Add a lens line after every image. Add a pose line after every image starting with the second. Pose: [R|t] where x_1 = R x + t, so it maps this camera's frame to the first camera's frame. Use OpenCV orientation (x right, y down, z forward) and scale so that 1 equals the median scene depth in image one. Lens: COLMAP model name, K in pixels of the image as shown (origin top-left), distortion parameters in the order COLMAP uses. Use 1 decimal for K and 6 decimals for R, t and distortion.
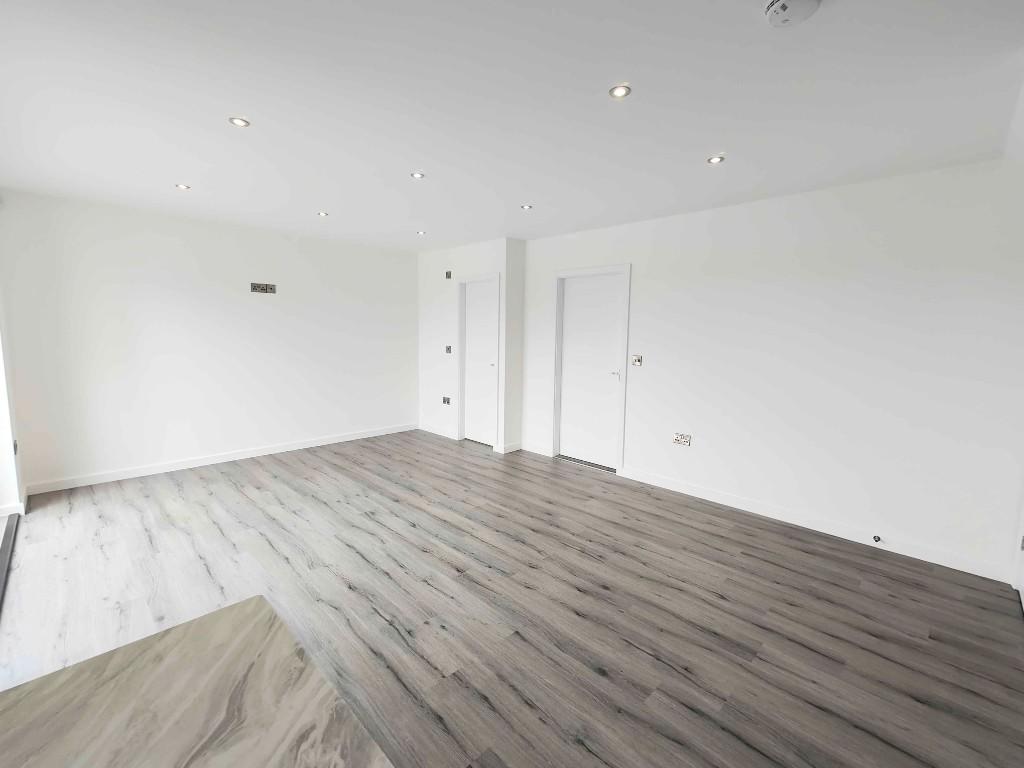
lens RADIAL K [[449.7, 0, 507.0], [0, 449.7, 387.1], [0, 0, 1]] dist [0.008225, -0.003952]
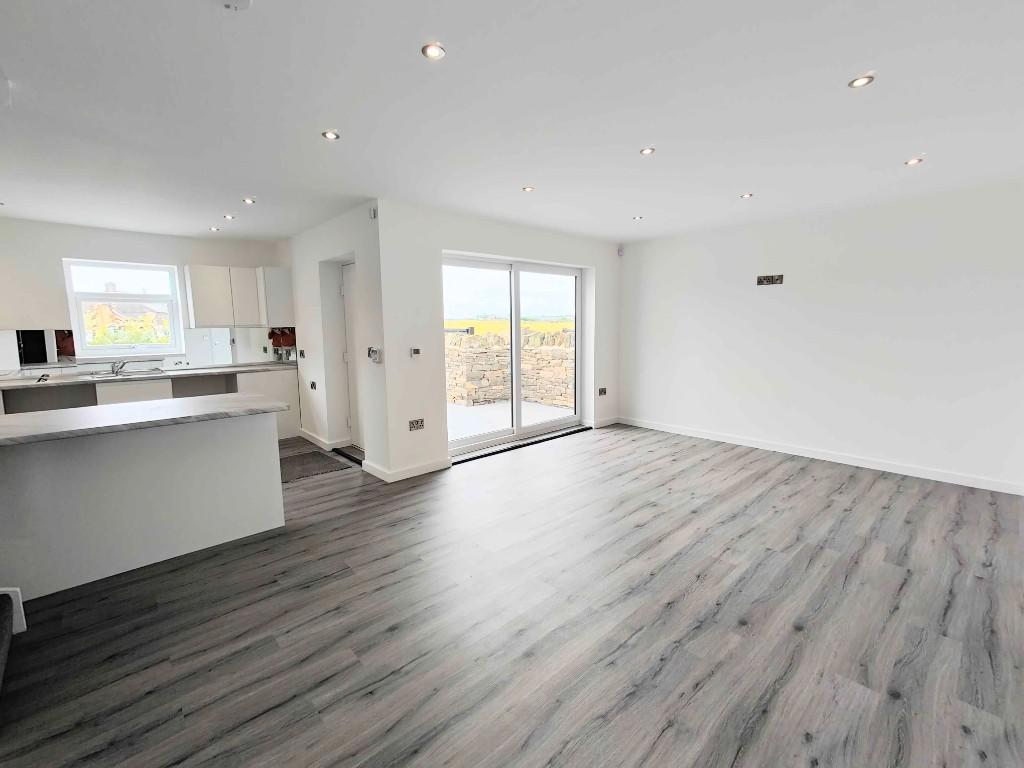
lens RADIAL K [[449.7, 0, 510.9], [0, 449.7, 381.4], [0, 0, 1]] dist [0.008225, -0.003952]
pose [[-0.038826, 0.111802, -0.992972, 0.677074], [-0.118366, 0.986210, 0.115669, -0.067275], [0.992211, 0.122025, -0.025057, 0.686483]]
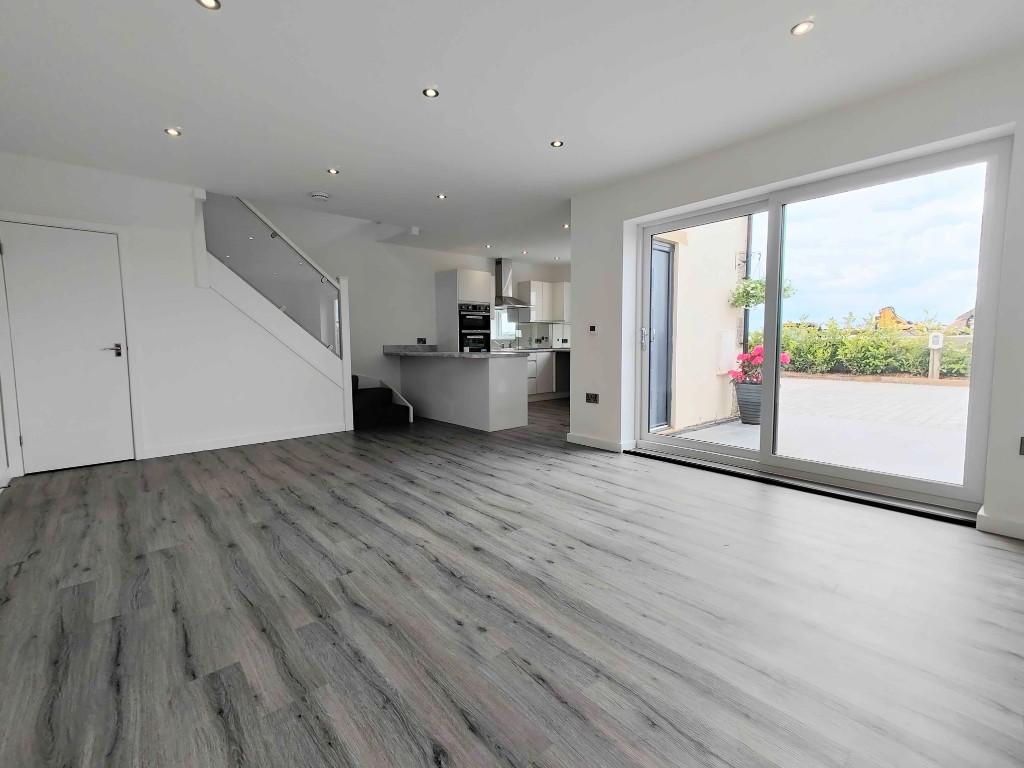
lens RADIAL K [[449.7, 0, 510.2], [0, 449.7, 382.8], [0, 0, 1]] dist [0.008225, -0.003952]
pose [[-0.998352, -0.011409, 0.056234, -0.348948], [0.001266, 0.975416, 0.220368, -0.107153], [-0.057366, 0.220077, -0.973794, 1.671621]]
